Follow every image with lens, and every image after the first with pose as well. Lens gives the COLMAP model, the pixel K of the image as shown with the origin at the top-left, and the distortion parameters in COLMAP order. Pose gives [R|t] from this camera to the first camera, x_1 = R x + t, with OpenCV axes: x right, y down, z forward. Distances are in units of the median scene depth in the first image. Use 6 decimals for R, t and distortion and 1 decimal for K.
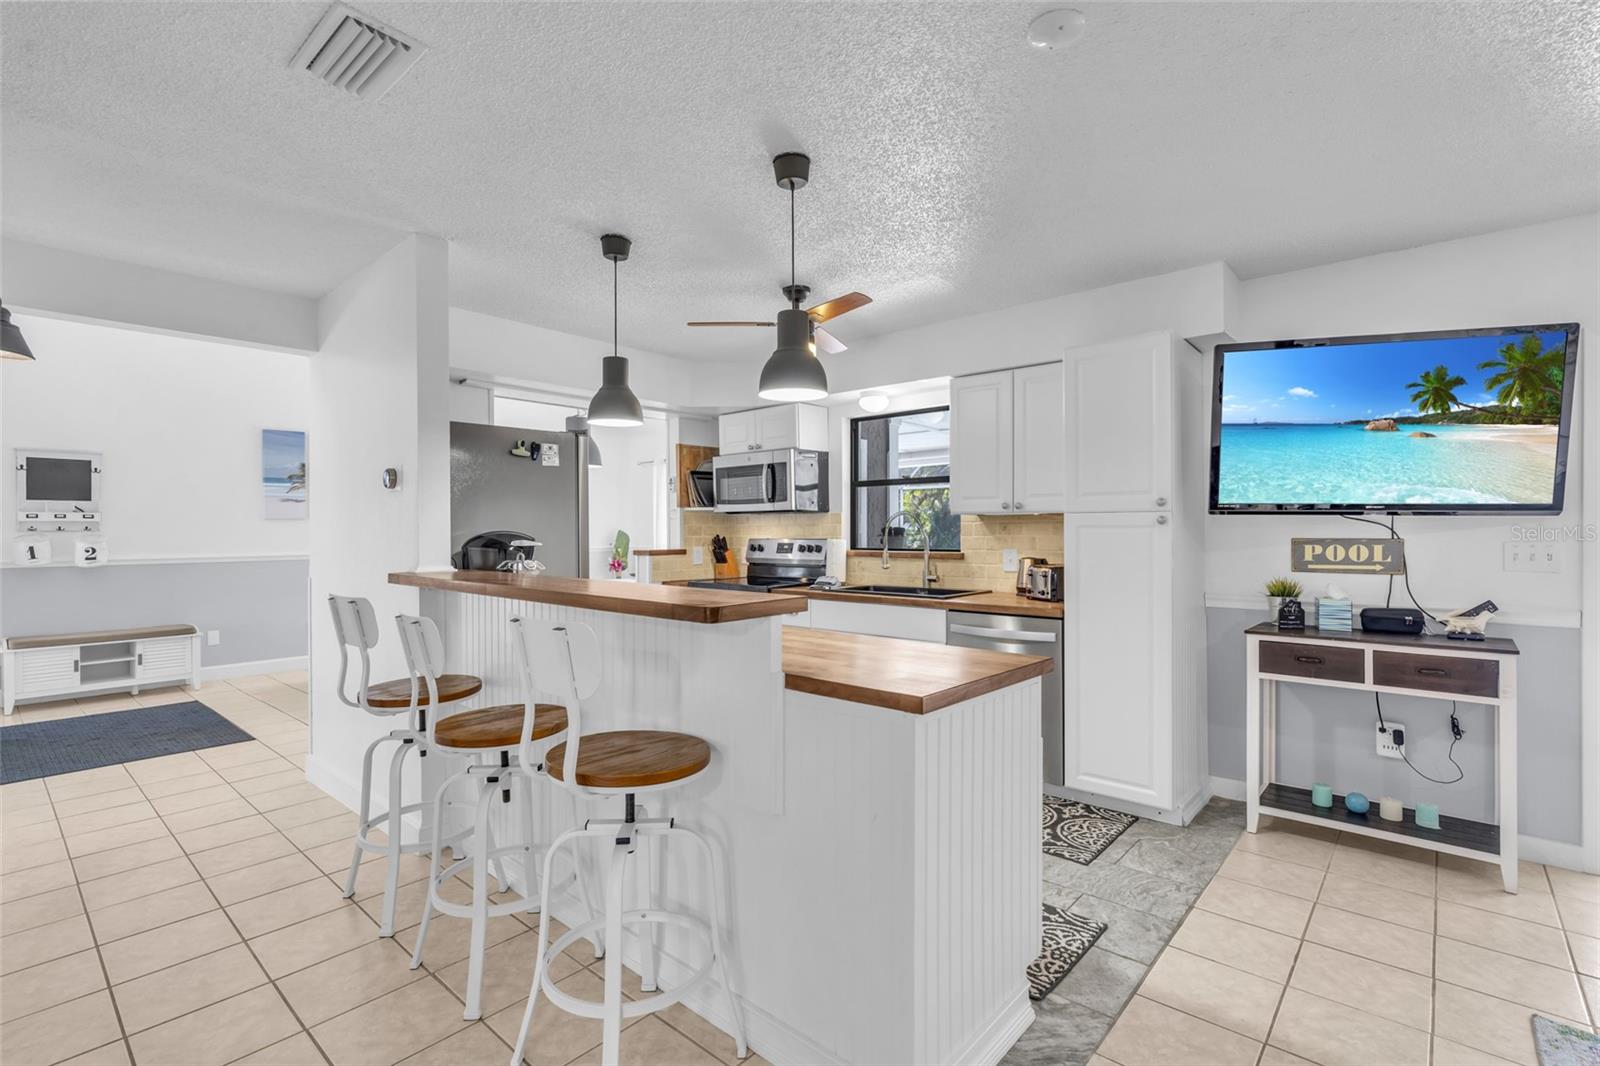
lens RADIAL K [[736.6, 0, 804.6], [0, 736.6, 531.0], [0, 0, 1]] dist [-0.001914, 0.000093]
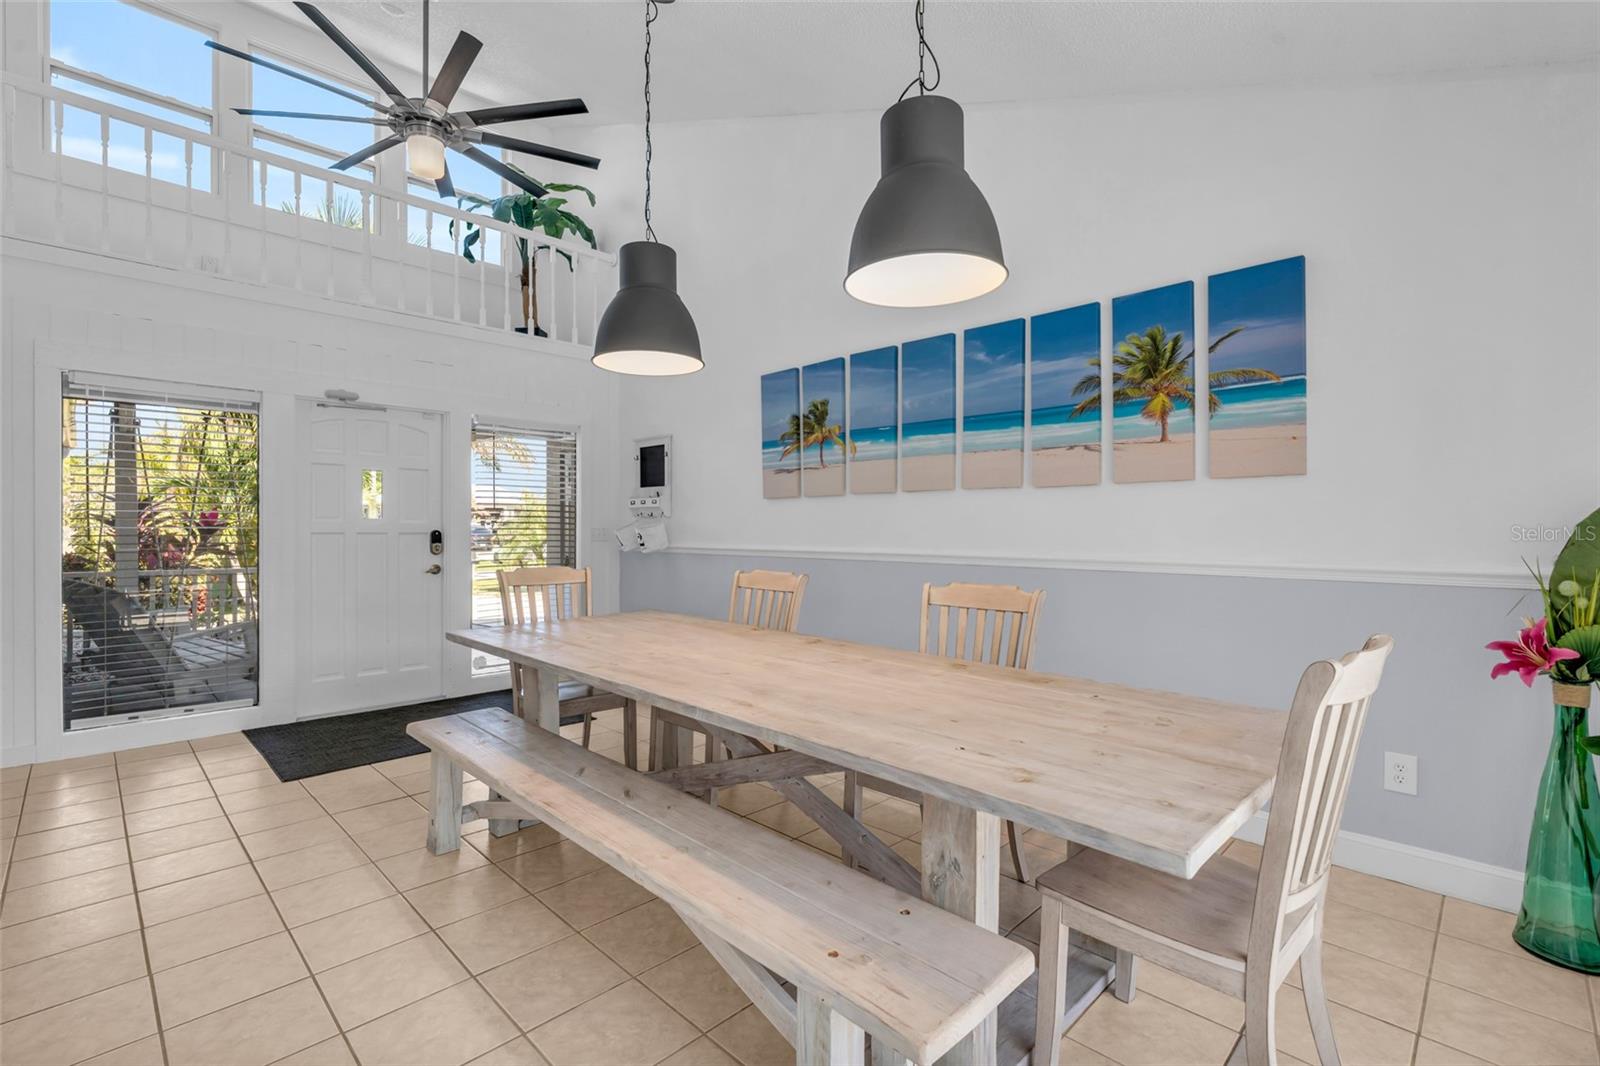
lens RADIAL K [[718.3, 0, 800.3], [0, 718.3, 530.2], [0, 0, 1]] dist [-0.001636, -0.000364]
pose [[-0.057191, 0.008999, -0.998323, -0.053943], [-0.000930, 0.999958, 0.009067, 0.017492], [0.998363, 0.001447, -0.057180, 2.322089]]
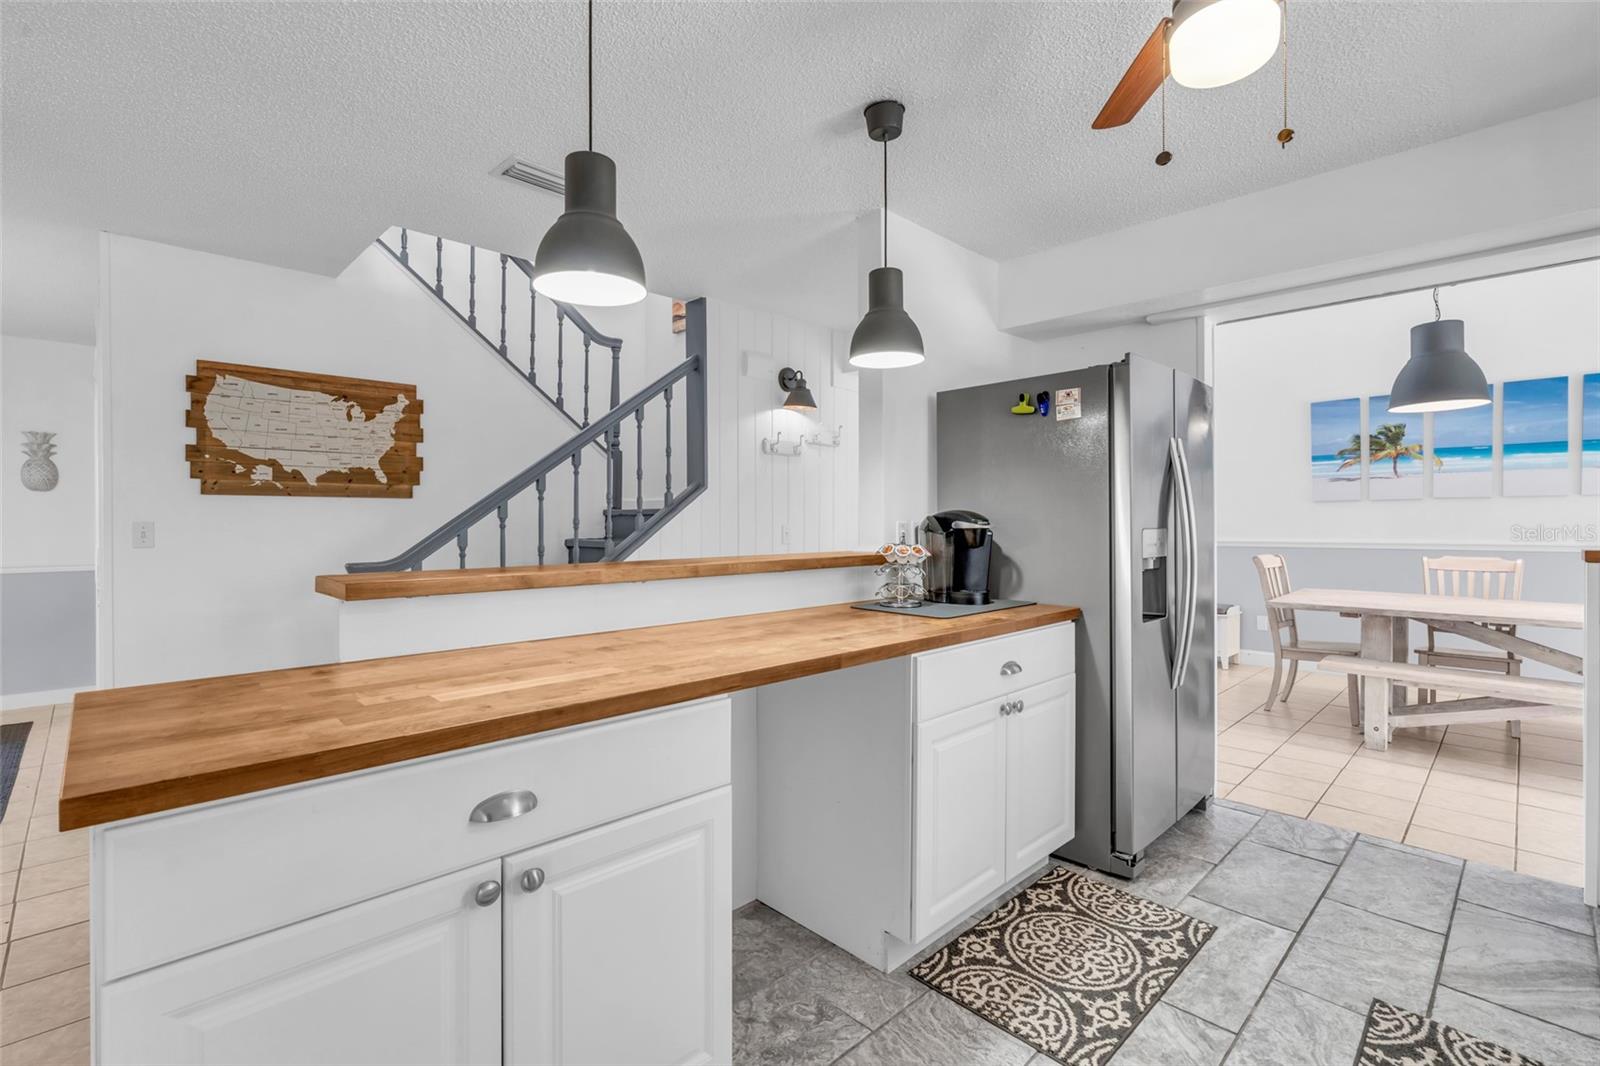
lens RADIAL K [[725.0, 0, 800.4], [0, 725.0, 528.9], [0, 0, 1]] dist [-0.001713, -0.000271]
pose [[-0.077099, 0.012633, -0.996943, 0.455416], [0.001696, 0.999920, 0.012539, 0.011323], [0.997022, -0.000724, -0.077114, 0.940255]]
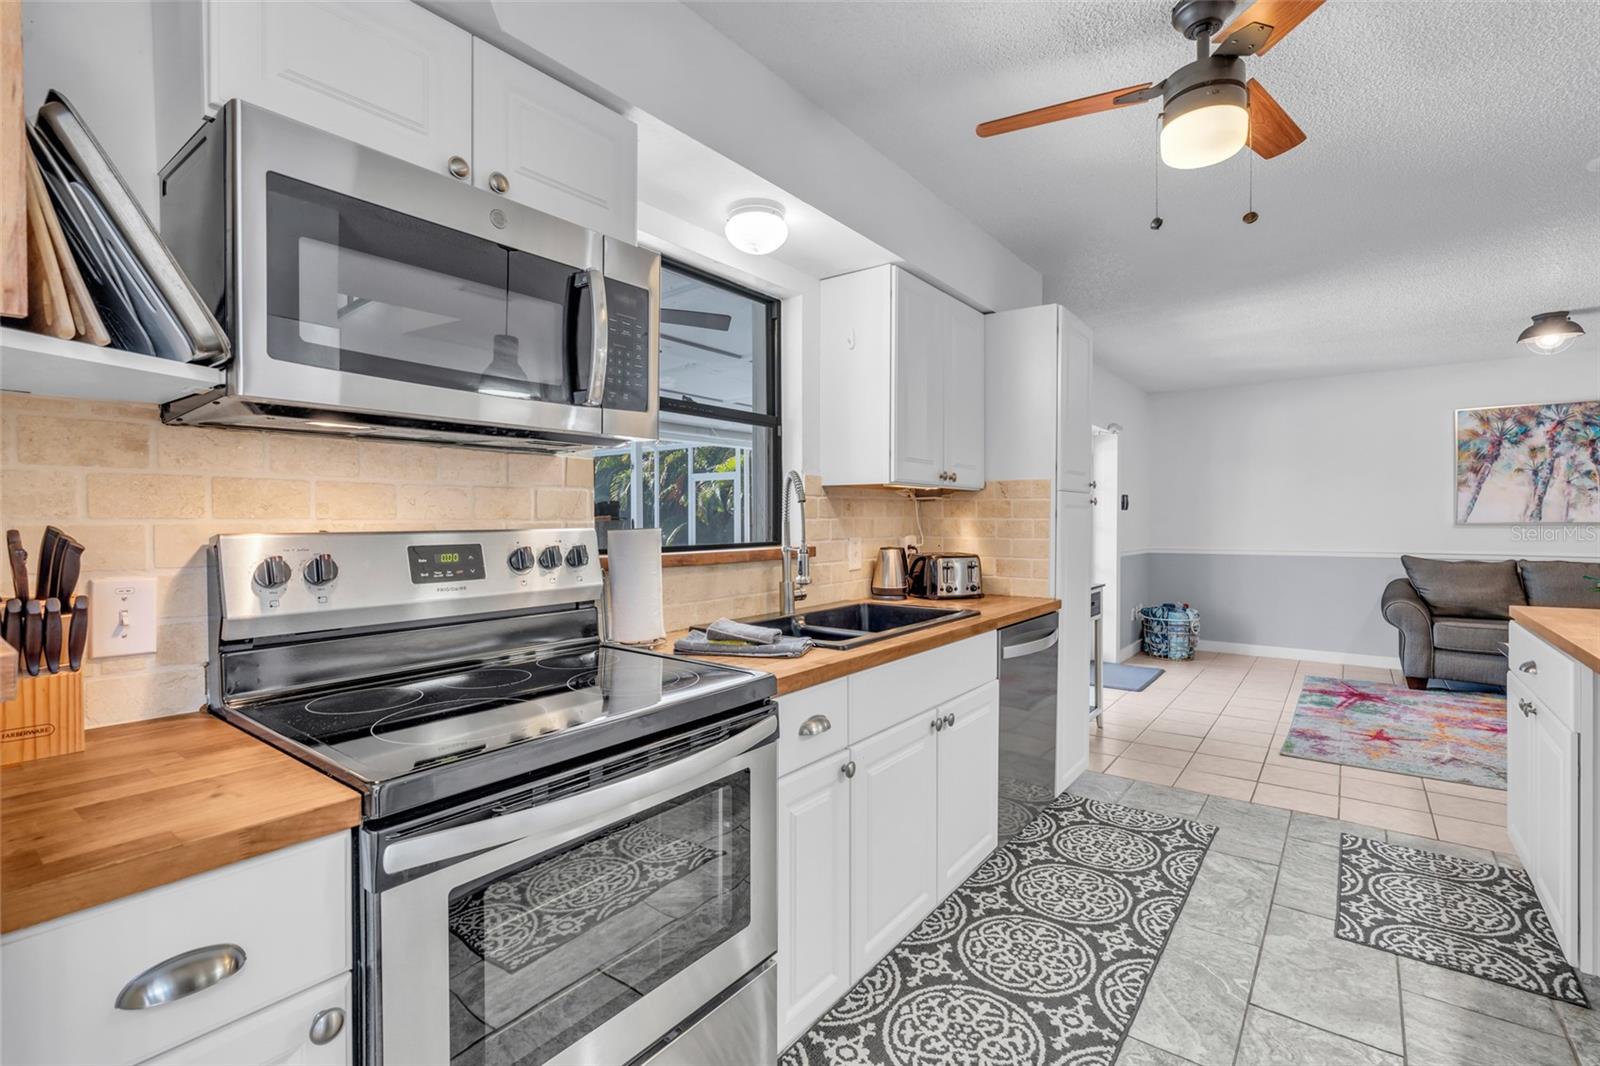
lens RADIAL K [[725.0, 0, 800.4], [0, 725.0, 528.9], [0, 0, 1]] dist [-0.001713, -0.000271]
pose [[-0.062343, -0.009548, 0.998009, -0.554210], [0.003692, 0.999945, 0.009797, 0.013320], [-0.998048, 0.004295, -0.062305, 1.513951]]
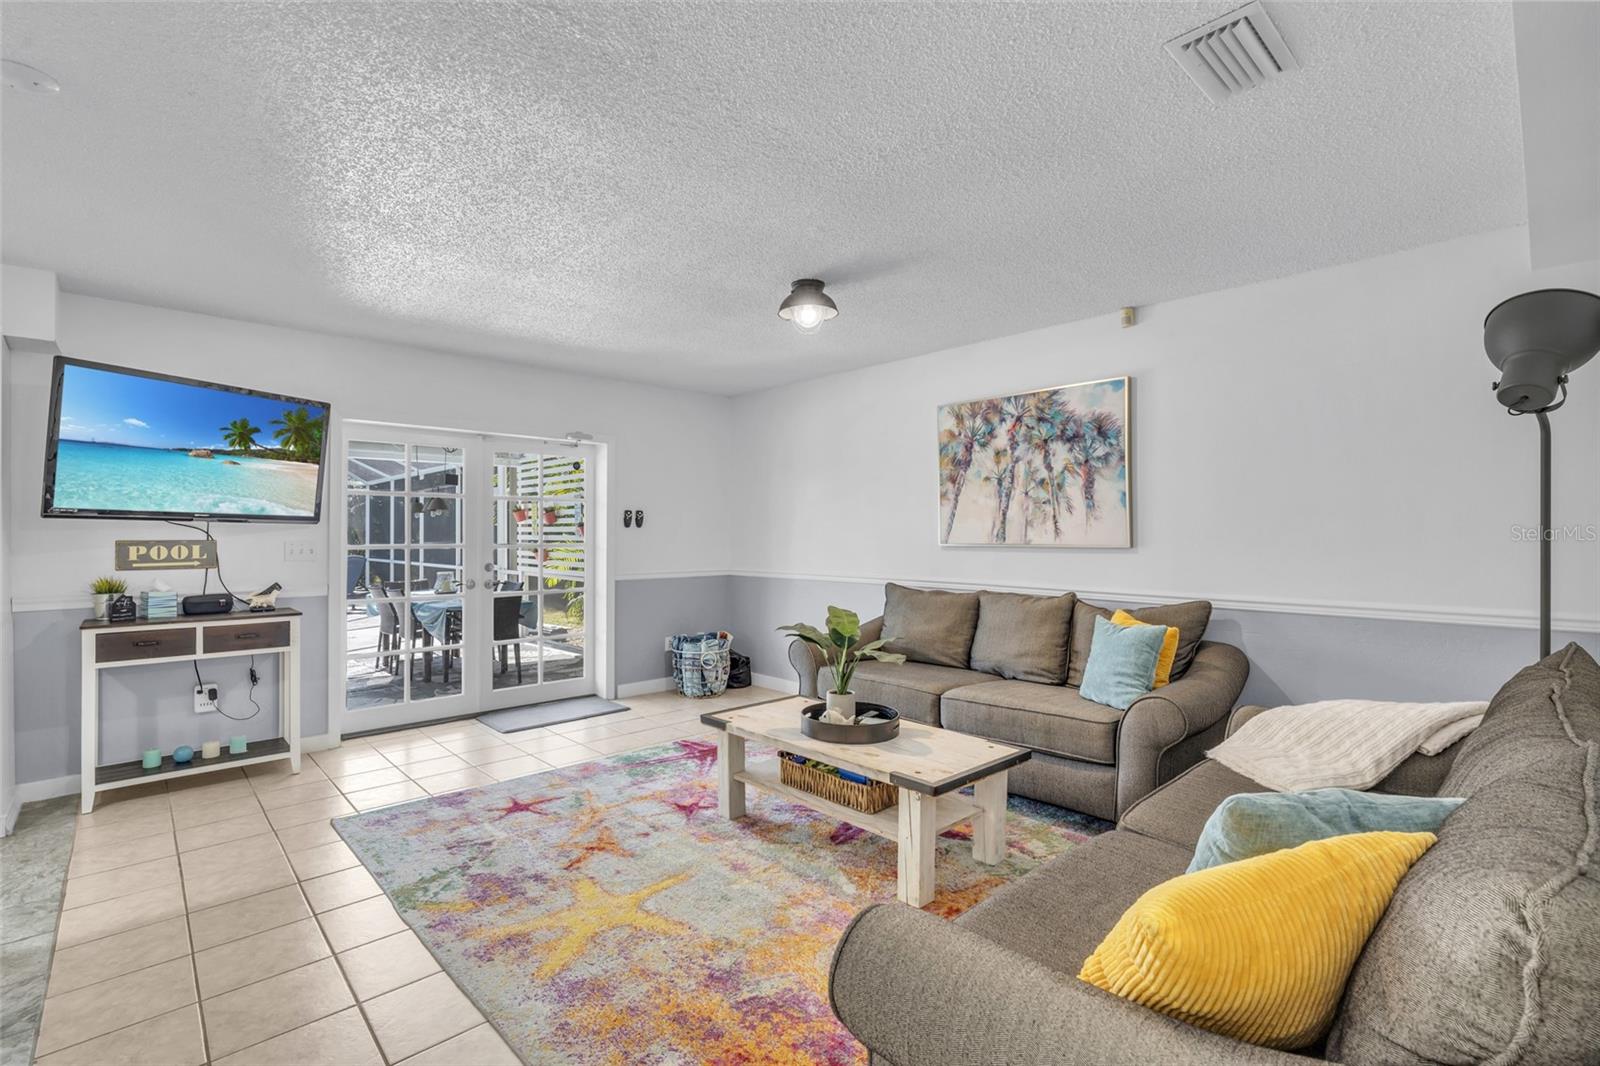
lens RADIAL K [[718.3, 0, 800.3], [0, 718.3, 530.2], [0, 0, 1]] dist [-0.001636, -0.000364]
pose [[0.099104, 0.005319, 0.995063, -0.334596], [0.001279, 0.999984, -0.005473, 0.001253], [-0.995076, 0.001815, 0.099096, -0.146079]]
